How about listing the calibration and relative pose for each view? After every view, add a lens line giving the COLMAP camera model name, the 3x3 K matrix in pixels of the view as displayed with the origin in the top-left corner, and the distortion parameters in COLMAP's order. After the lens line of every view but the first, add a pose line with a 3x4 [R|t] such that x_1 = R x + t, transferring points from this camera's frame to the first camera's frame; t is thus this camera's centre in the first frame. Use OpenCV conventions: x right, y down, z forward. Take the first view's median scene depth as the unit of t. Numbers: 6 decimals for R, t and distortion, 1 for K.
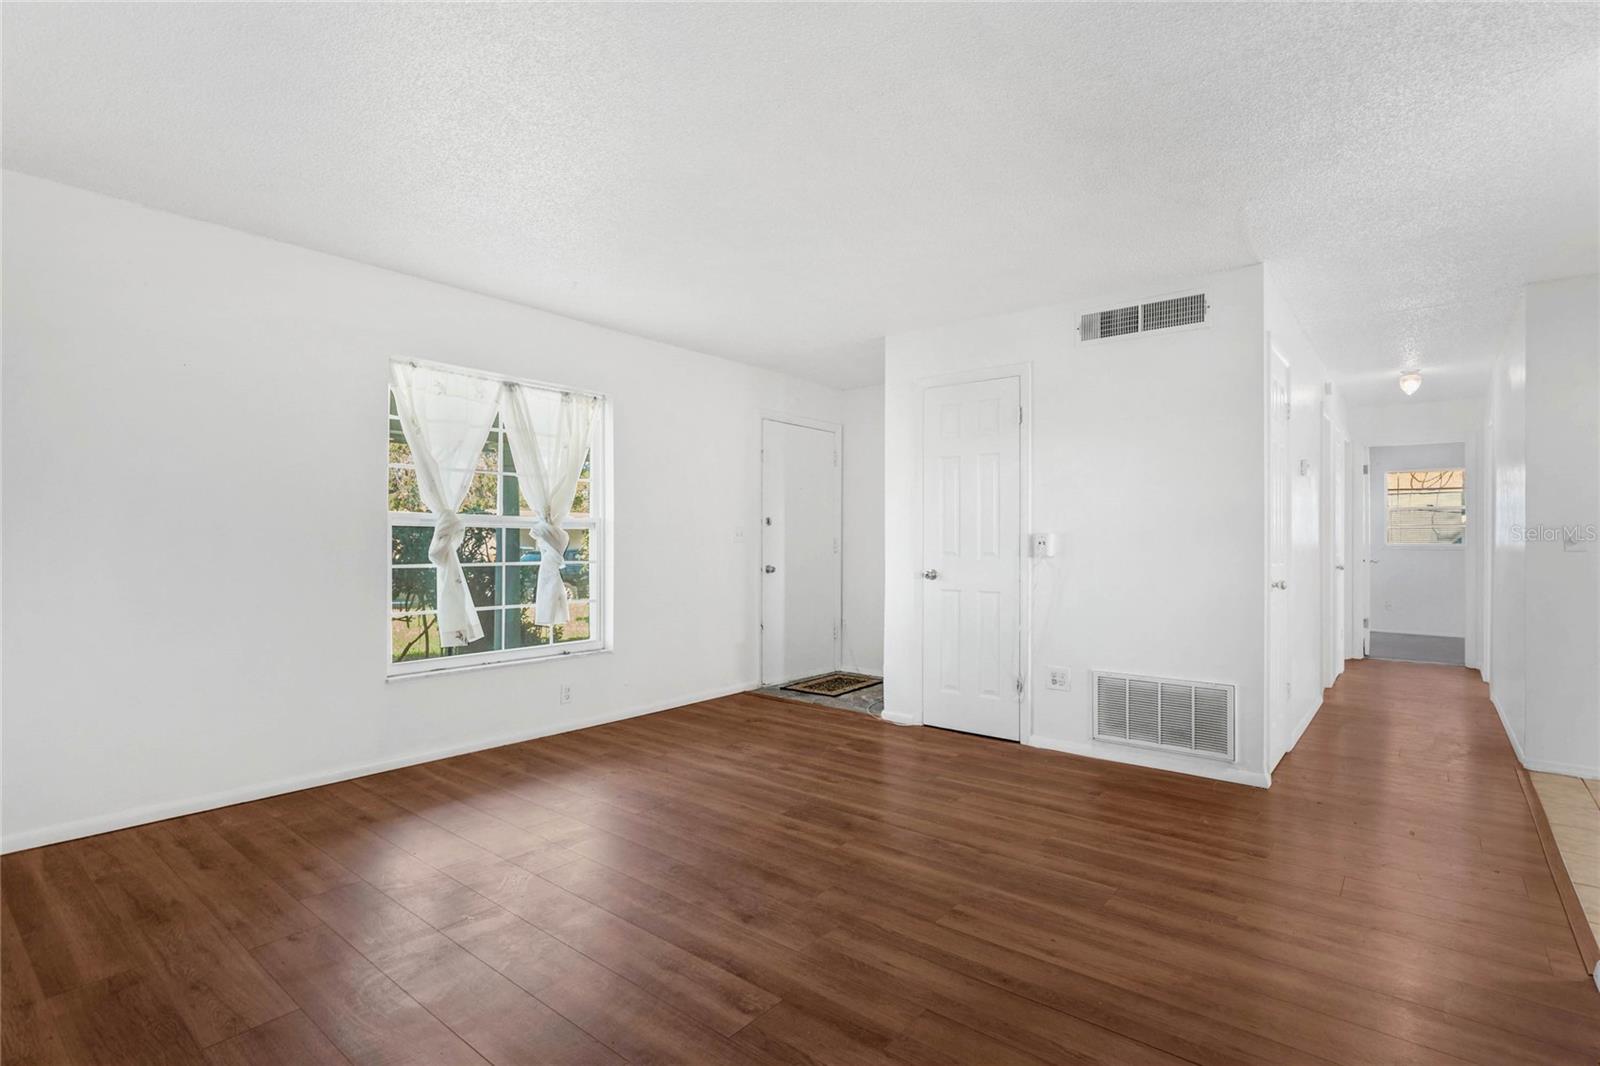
lens RADIAL K [[788.1, 0, 799.5], [0, 788.1, 536.9], [0, 0, 1]] dist [-0.001580, -0.000477]
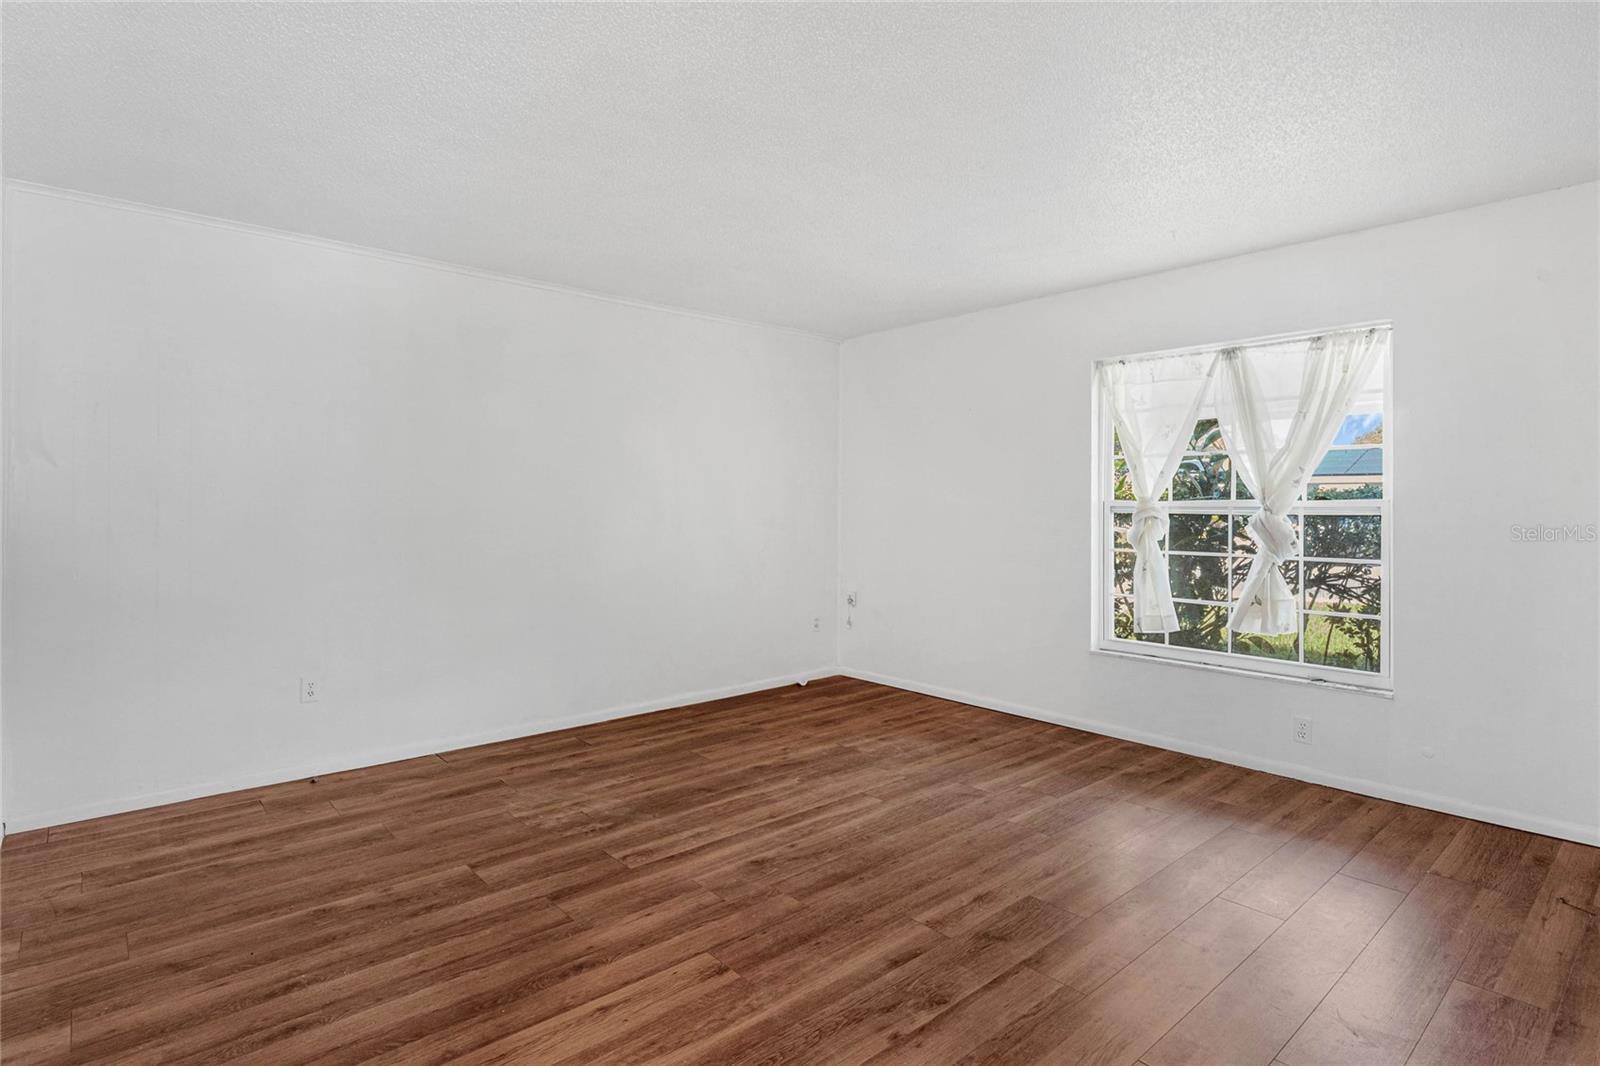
lens RADIAL K [[788.1, 0, 798.9], [0, 788.1, 518.8], [0, 0, 1]] dist [-0.001580, -0.000477]
pose [[-0.157339, 0.010926, -0.987484, 0.835318], [-0.002178, 0.999933, 0.011411, -0.024344], [0.987542, 0.003946, -0.157305, 0.982358]]
